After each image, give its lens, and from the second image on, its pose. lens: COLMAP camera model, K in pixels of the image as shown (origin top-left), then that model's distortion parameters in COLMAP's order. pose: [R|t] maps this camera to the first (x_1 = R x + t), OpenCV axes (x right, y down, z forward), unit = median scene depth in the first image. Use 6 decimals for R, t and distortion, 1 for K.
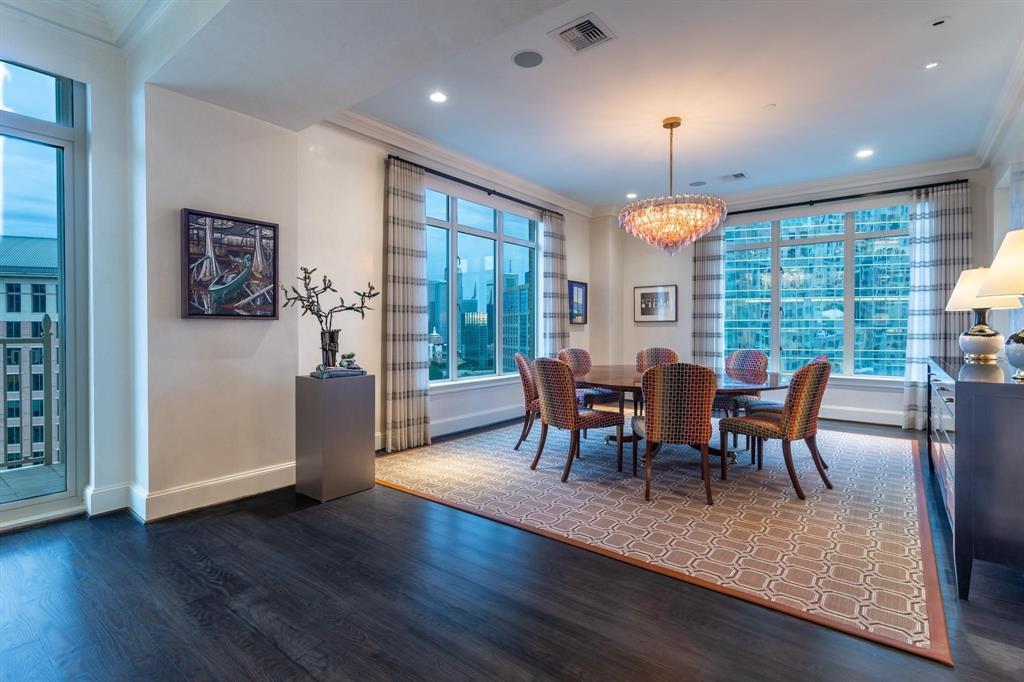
lens RADIAL K [[488.3, 0, 512.3], [0, 488.3, 336.6], [0, 0, 1]] dist [-0.003011, 0.000408]
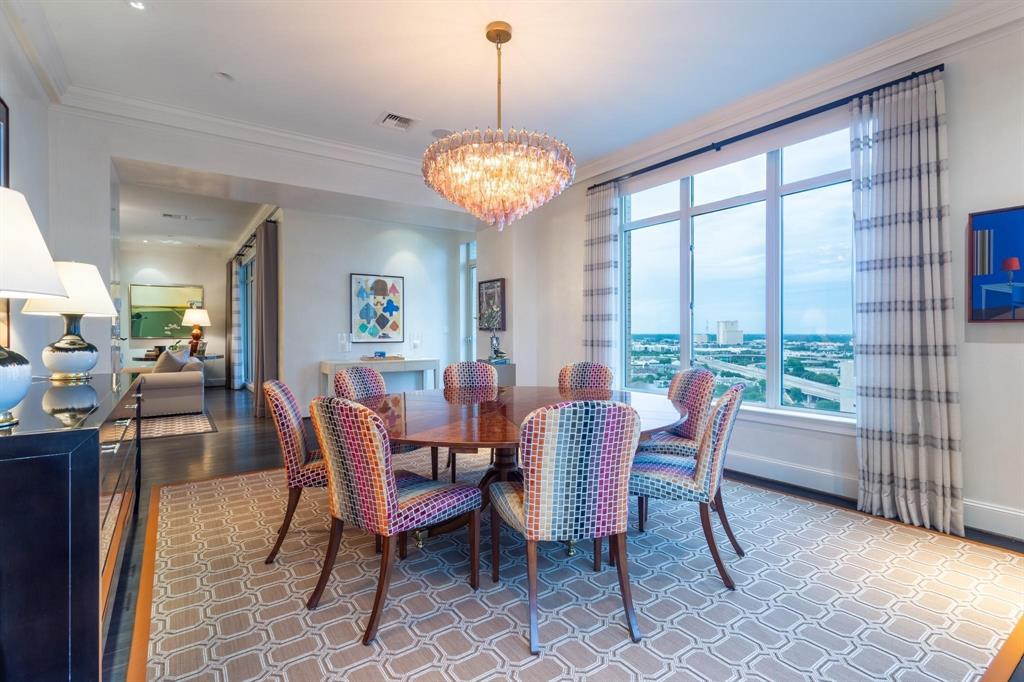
lens RADIAL K [[488.3, 0, 515.1], [0, 488.3, 343.5], [0, 0, 1]] dist [-0.003011, 0.000408]
pose [[-0.279677, 0.018564, -0.959915, 1.312689], [-0.011902, 0.999669, 0.022801, -0.031792], [0.960020, 0.017802, -0.279364, 1.641919]]
